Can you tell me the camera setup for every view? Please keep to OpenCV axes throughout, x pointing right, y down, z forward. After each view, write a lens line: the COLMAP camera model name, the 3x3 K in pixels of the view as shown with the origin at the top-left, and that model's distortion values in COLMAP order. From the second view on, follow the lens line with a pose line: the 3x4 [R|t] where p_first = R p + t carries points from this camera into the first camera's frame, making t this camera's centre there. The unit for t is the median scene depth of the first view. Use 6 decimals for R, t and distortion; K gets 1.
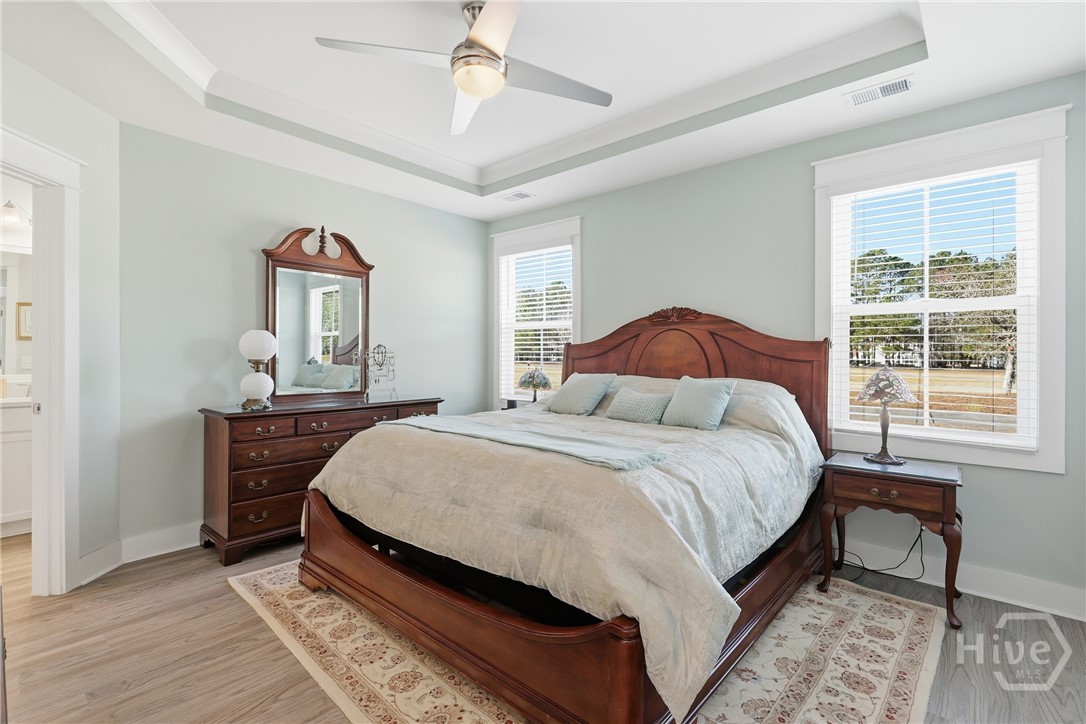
lens RADIAL K [[492.5, 0, 543.0], [0, 492.5, 362.0], [0, 0, 1]] dist [-0.002883, 0.000193]
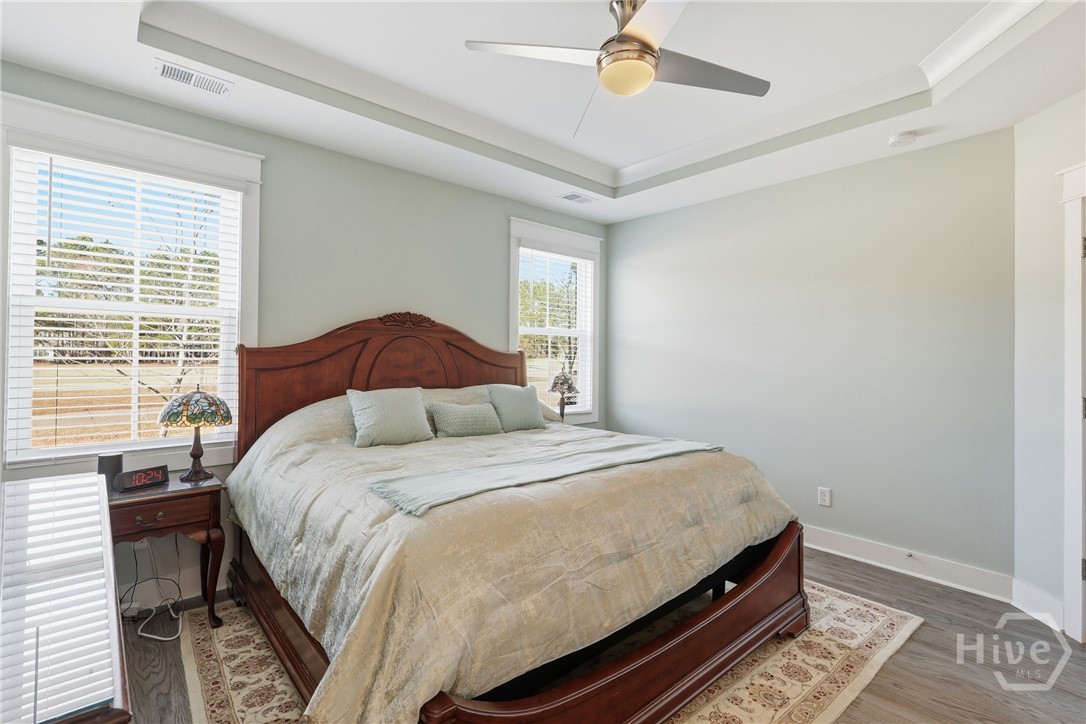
lens RADIAL K [[549.8, 0, 543.0], [0, 549.8, 362.0], [0, 0, 1]] dist [0.000070, 0.000330]
pose [[0.078605, -0.002976, 0.996901, -0.721005], [0.015422, 0.999880, 0.001769, -0.013876], [-0.996787, 0.015235, 0.078642, 0.634903]]
